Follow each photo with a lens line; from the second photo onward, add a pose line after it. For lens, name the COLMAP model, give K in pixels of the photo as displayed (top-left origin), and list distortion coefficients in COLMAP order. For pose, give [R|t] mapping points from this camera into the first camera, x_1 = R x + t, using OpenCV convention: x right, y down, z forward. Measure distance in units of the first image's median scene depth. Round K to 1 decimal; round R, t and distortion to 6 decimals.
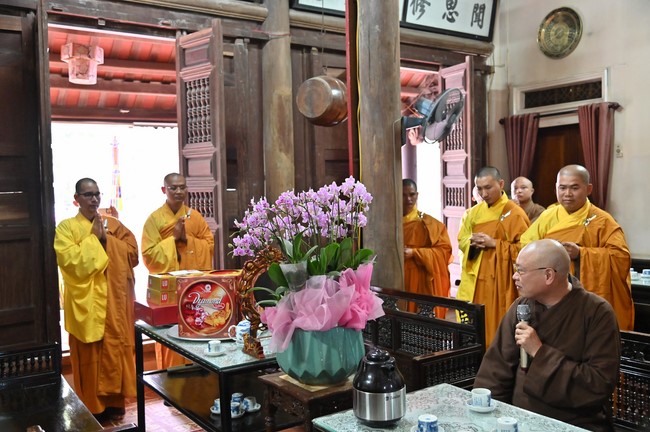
lens RADIAL K [[630.9, 0, 324.2], [0, 630.9, 215.0], [0, 0, 1]] dist [-0.025326, 0.000000]
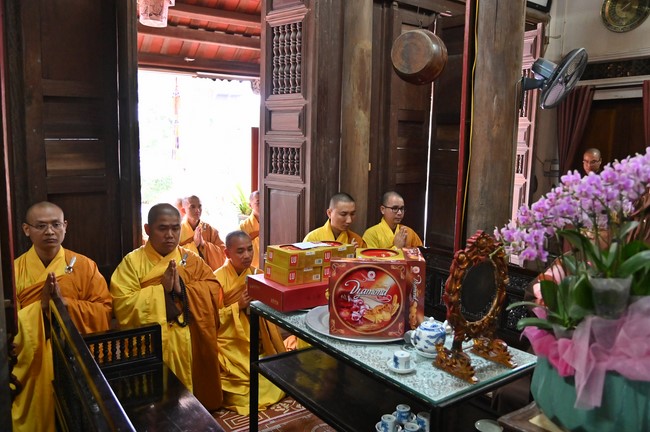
lens RADIAL K [[514.6, 0, 326.4], [0, 514.6, 218.2], [0, 0, 1]] dist [-0.049500, 0.016617]
pose [[0.998028, 0.041389, 0.047184, -0.168075], [-0.045819, 0.994225, 0.097044, -0.009110], [-0.042895, -0.099015, 0.994161, 0.228609]]
